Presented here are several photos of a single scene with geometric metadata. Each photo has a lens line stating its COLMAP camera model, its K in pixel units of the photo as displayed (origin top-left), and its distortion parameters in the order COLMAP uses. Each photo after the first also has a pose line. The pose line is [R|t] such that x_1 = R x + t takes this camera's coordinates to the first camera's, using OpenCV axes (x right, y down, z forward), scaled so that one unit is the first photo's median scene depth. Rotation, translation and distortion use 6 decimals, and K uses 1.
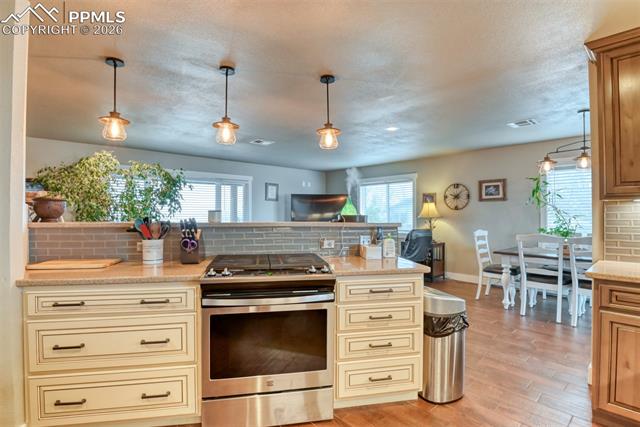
lens RADIAL K [[314.7, 0, 322.0], [0, 314.7, 215.1], [0, 0, 1]] dist [-0.022906, -0.001144]
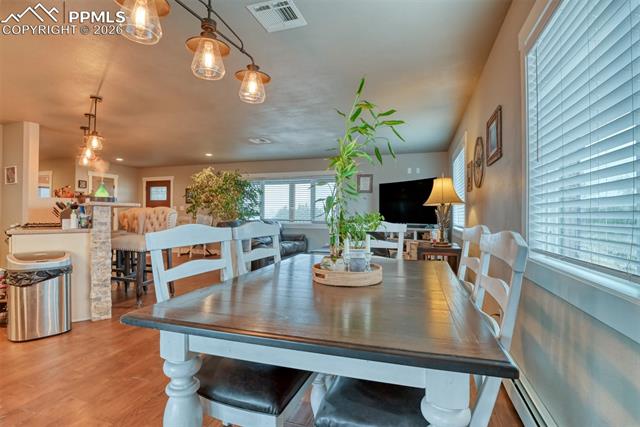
lens RADIAL K [[314.7, 0, 322.0], [0, 314.7, 215.1], [0, 0, 1]] dist [-0.022906, -0.001144]
pose [[0.518702, -0.001141, -0.854954, 0.755898], [-0.000374, 0.999999, -0.001561, 0.029869], [0.854955, 0.001129, 0.518701, 0.501624]]
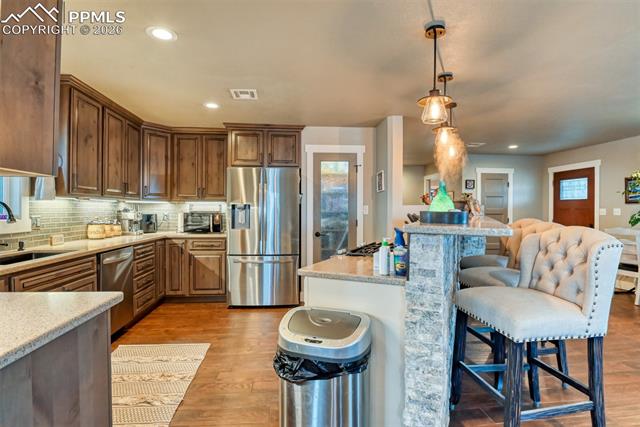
lens RADIAL K [[322.3, 0, 312.9], [0, 322.3, 213.0], [0, 0, 1]] dist [-0.028148, -0.001233]
pose [[-0.589282, 0.002262, -0.807925, 0.357742], [-0.001948, 0.999989, 0.004221, -0.003934], [0.807925, 0.004061, -0.589271, 0.532546]]
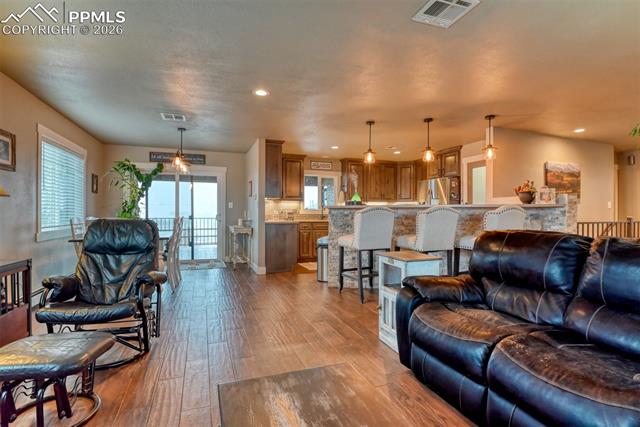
lens RADIAL K [[314.7, 0, 322.0], [0, 314.7, 215.1], [0, 0, 1]] dist [-0.022906, -0.001144]
pose [[-0.938472, -0.007973, 0.345262, -0.153118], [-0.007491, 0.999968, 0.002730, 0.028038], [-0.345273, -0.000024, -0.938502, 1.204487]]
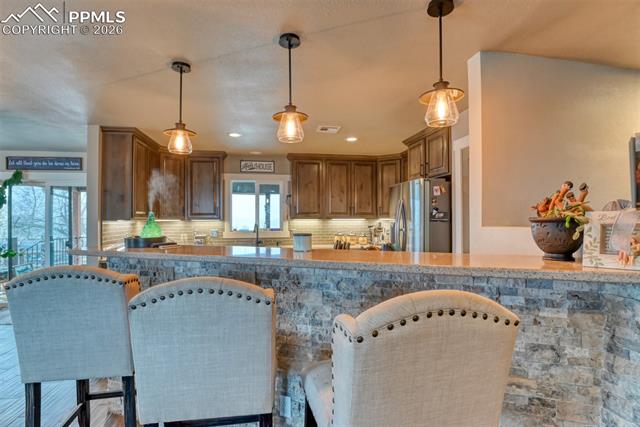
lens RADIAL K [[318.0, 0, 321.9], [0, 318.0, 219.2], [0, 0, 1]] dist [-0.028295, -0.000381]
pose [[-0.857204, -0.001957, 0.514974, -0.314648], [-0.002313, 0.999997, -0.000050, -0.024868], [-0.514972, -0.001234, -0.857206, 0.659579]]
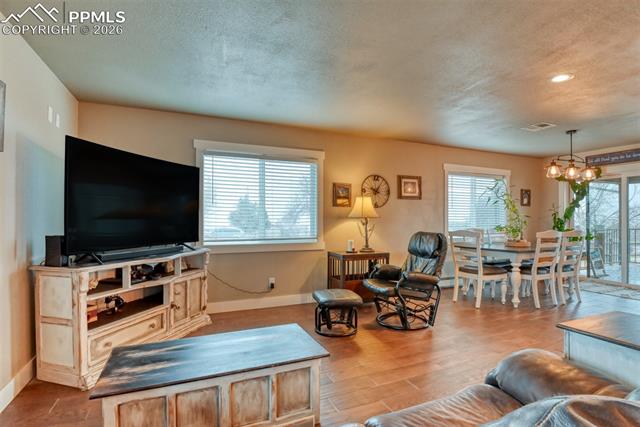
lens RADIAL K [[314.7, 0, 322.0], [0, 314.7, 215.1], [0, 0, 1]] dist [-0.022906, -0.001144]
pose [[0.306165, 0.008184, 0.951943, -0.383884], [-0.004949, 0.999963, -0.007006, 0.009185], [-0.951965, -0.002566, 0.306195, 0.885952]]
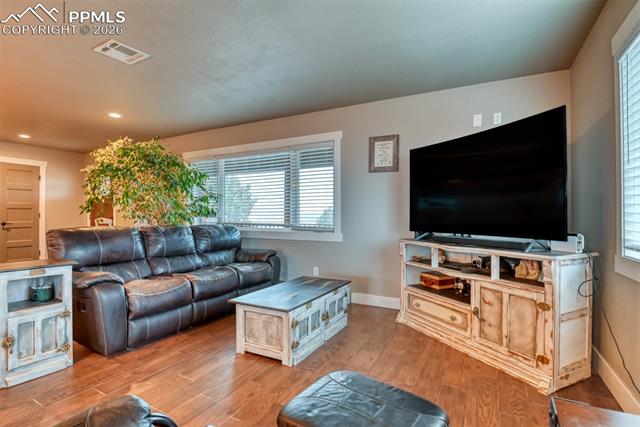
lens RADIAL K [[314.7, 0, 322.0], [0, 314.7, 215.1], [0, 0, 1]] dist [-0.022906, -0.001144]
pose [[0.351076, -0.005925, -0.936328, 0.336611], [0.001939, 0.999982, -0.005601, 0.030649], [0.936345, 0.000151, 0.351081, 0.945352]]
